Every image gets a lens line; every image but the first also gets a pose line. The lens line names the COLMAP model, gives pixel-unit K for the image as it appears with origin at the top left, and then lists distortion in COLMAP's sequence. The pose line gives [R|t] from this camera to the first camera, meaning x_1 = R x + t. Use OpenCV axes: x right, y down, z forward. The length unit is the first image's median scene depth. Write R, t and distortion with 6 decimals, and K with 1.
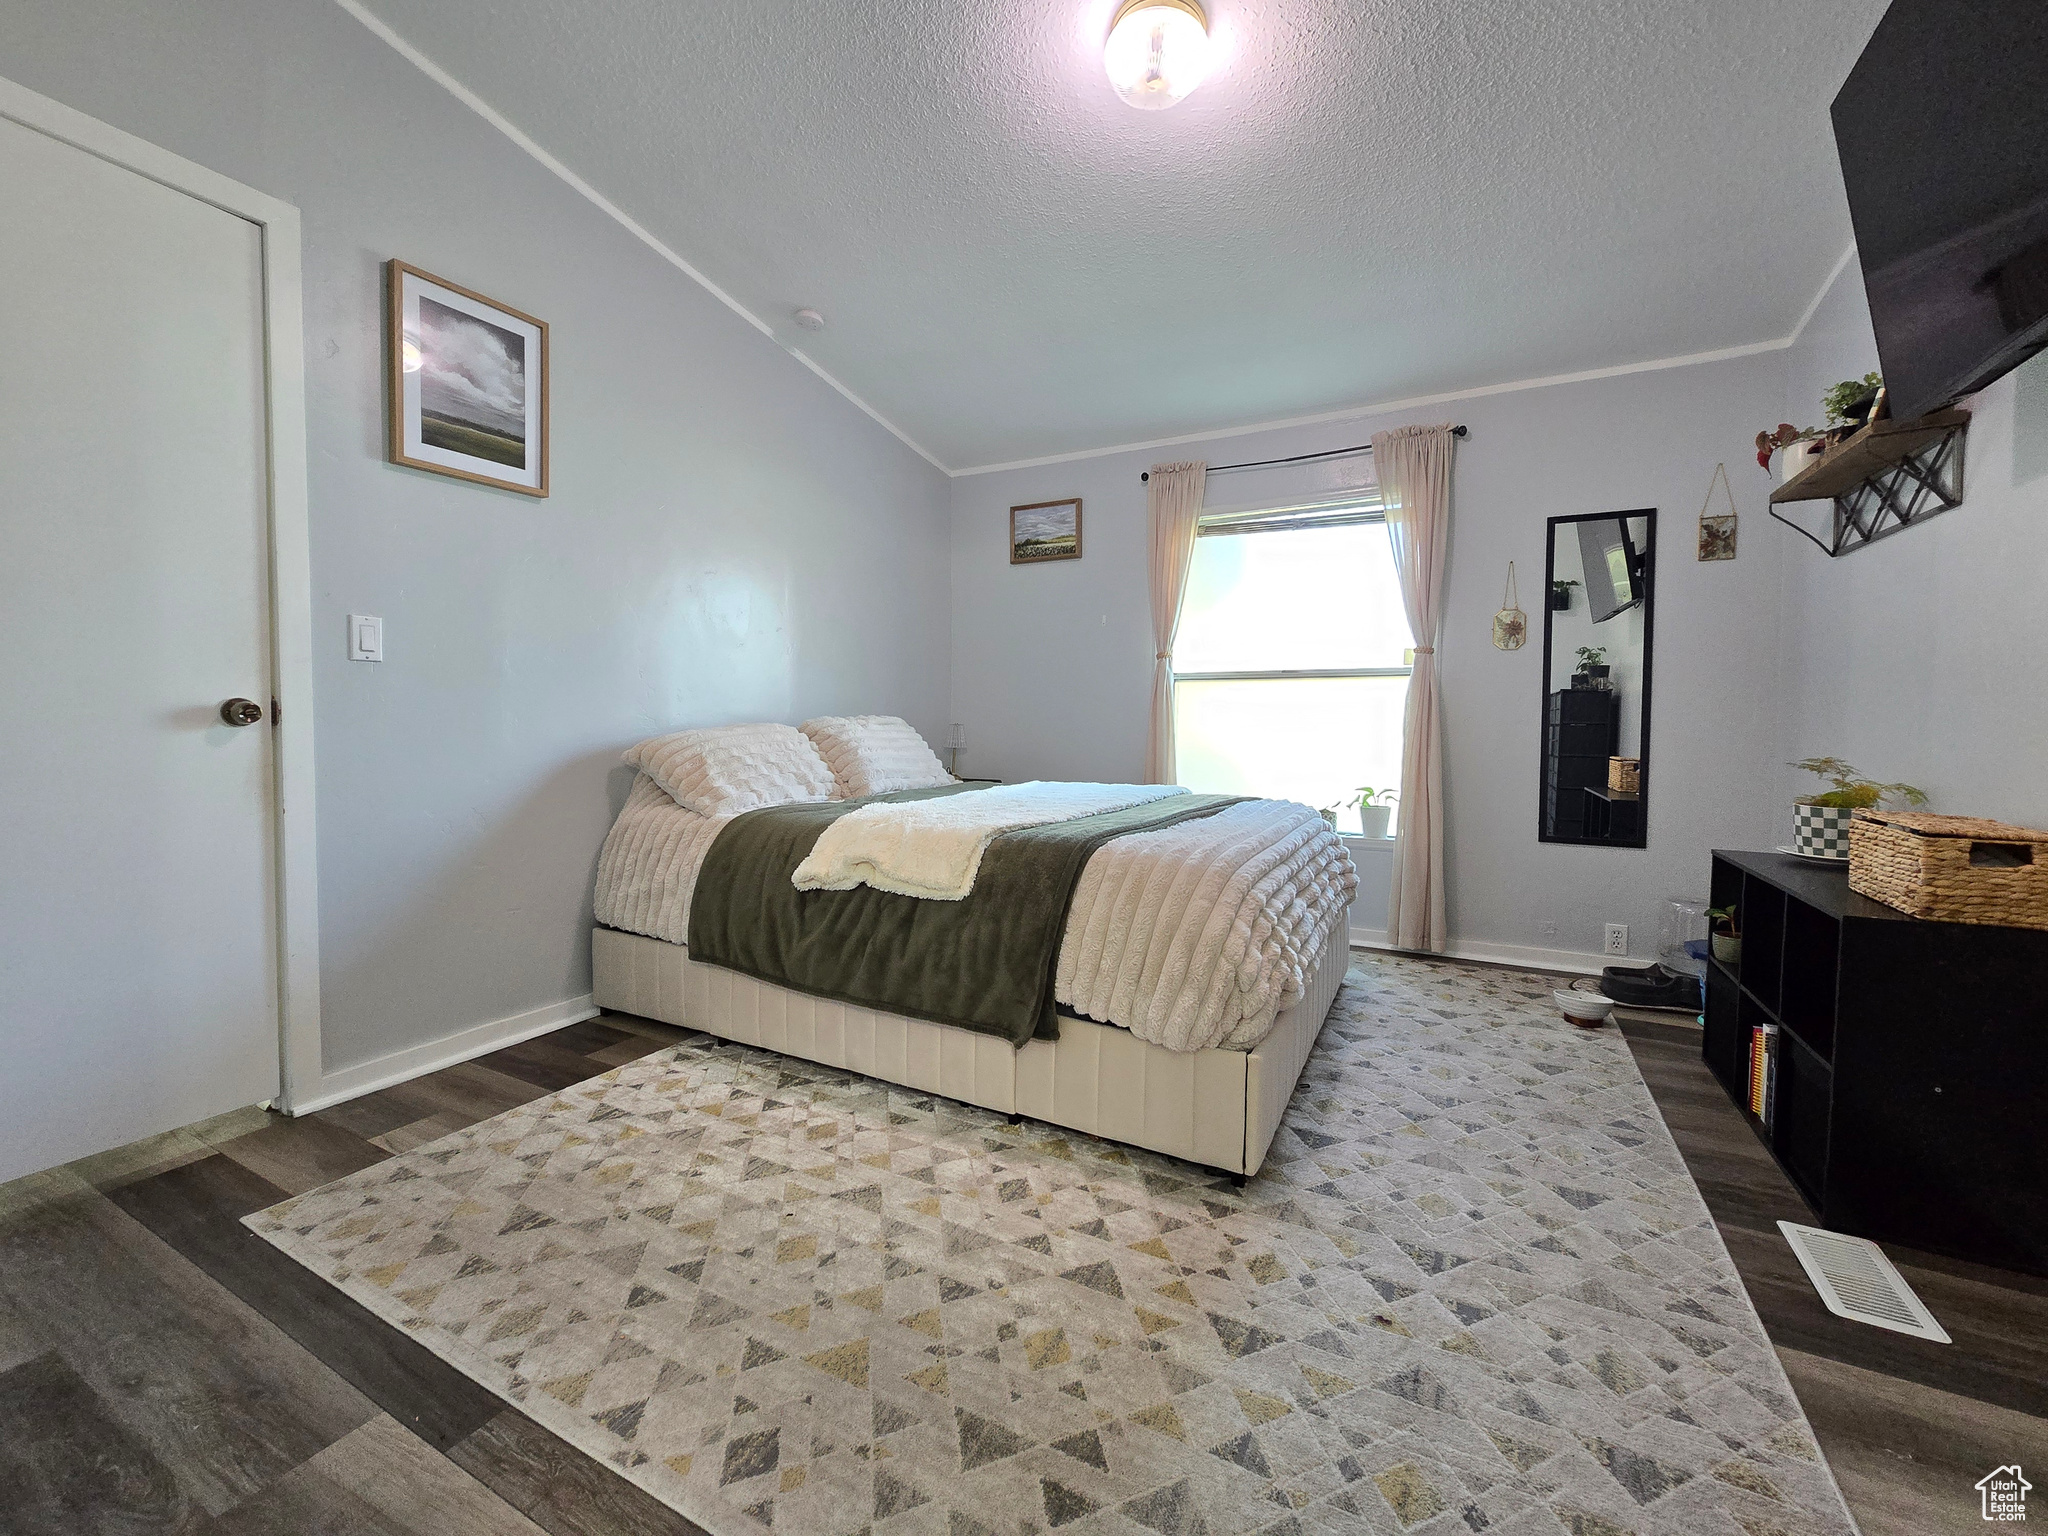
lens RADIAL K [[837.8, 0, 1024.0], [0, 837.8, 768.0], [0, 0, 1]] dist [-0.002966, -0.000381]
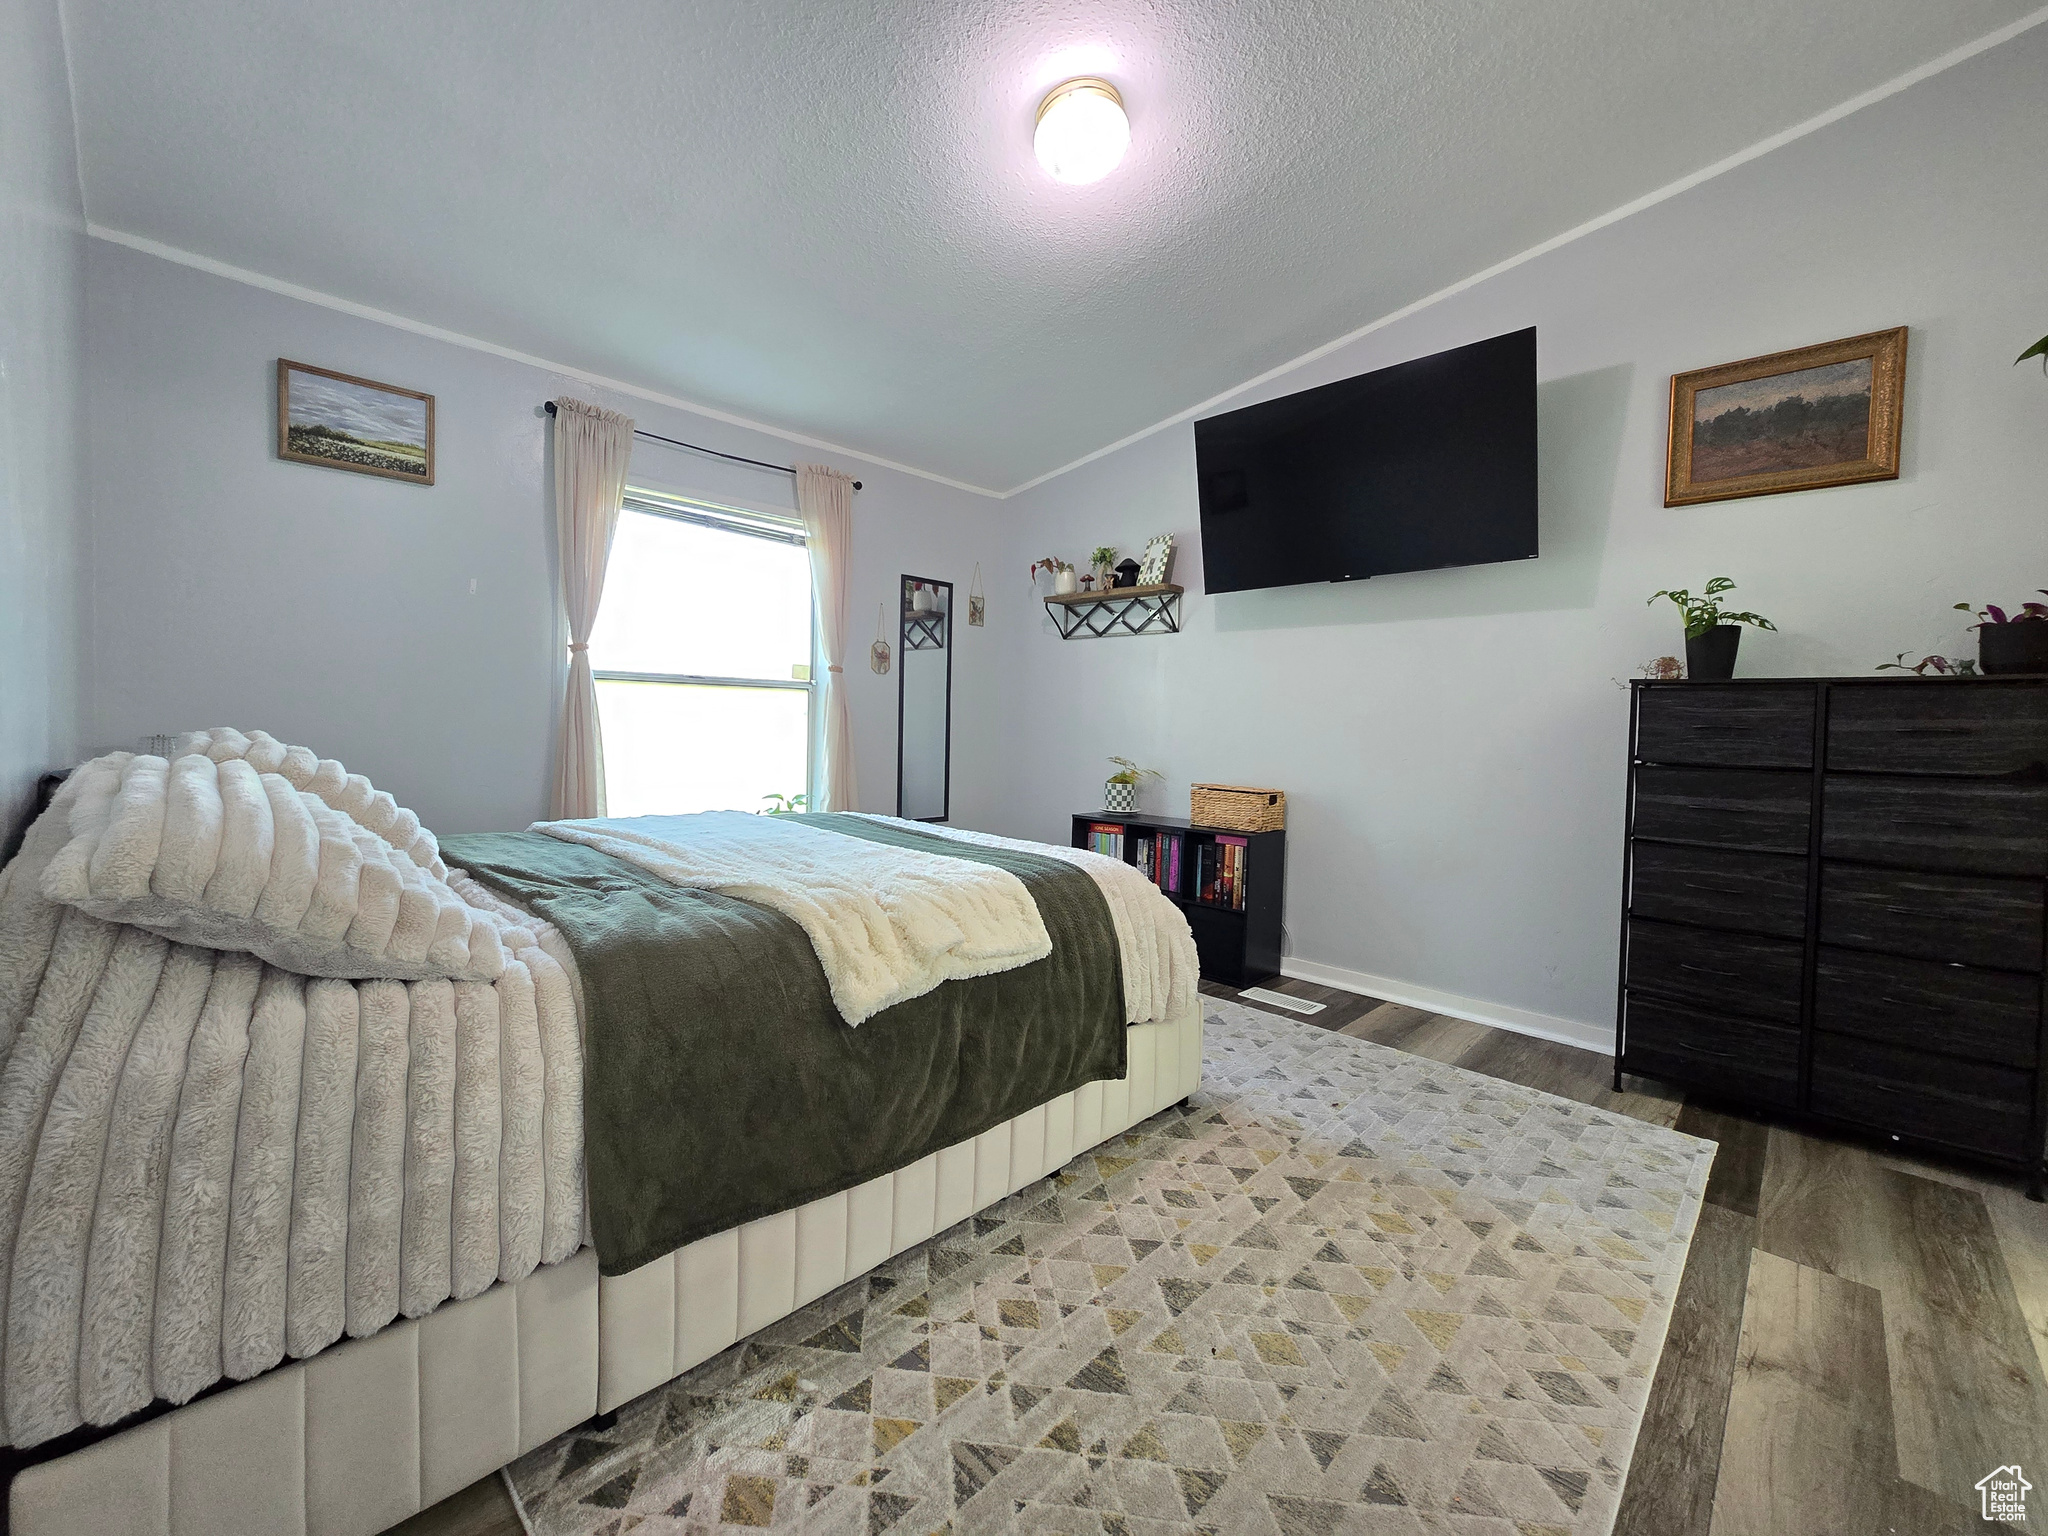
lens RADIAL K [[817.9, 0, 1024.0], [0, 817.9, 768.0], [0, 0, 1]] dist [-0.003185, -0.000206]
pose [[0.288783, -0.052254, 0.955967, -0.858554], [0.034452, 0.998430, 0.044167, -0.078051], [-0.956774, 0.020180, 0.290130, 0.730219]]
